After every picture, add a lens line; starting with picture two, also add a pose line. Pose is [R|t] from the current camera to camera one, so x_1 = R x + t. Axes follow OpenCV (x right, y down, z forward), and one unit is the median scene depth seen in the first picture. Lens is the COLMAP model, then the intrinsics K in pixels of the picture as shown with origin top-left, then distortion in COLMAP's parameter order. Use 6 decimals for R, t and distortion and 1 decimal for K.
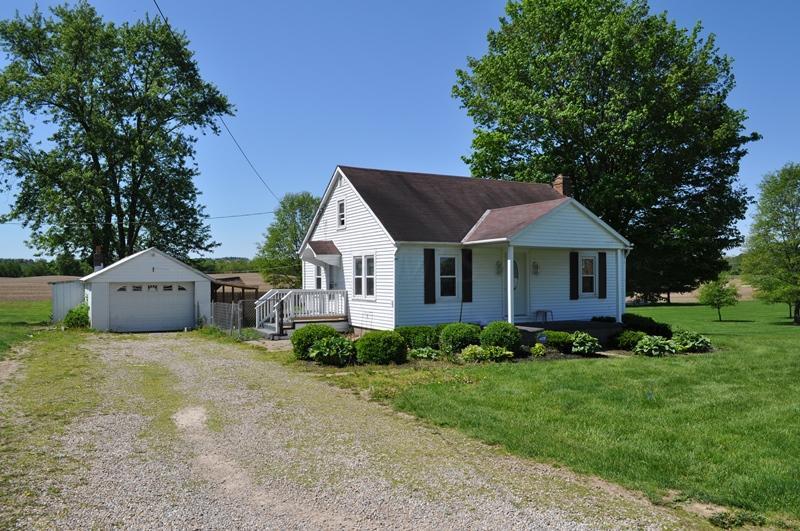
lens RADIAL K [[627.8, 0, 399.1], [0, 627.8, 266.0], [0, 0, 1]] dist [-0.086189, 0.011642]
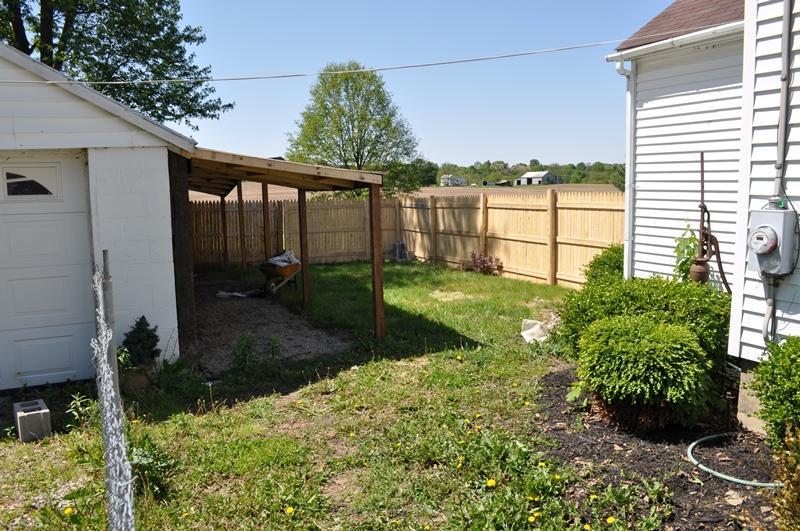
lens RADIAL K [[627.8, 0, 401.0], [0, 627.8, 266.4], [0, 0, 1]] dist [-0.086189, 0.011642]
pose [[0.999512, 0.002930, -0.031092, -0.136290], [0.001603, 0.989465, 0.144761, 0.020670], [0.031188, -0.144740, 0.988978, 0.493478]]
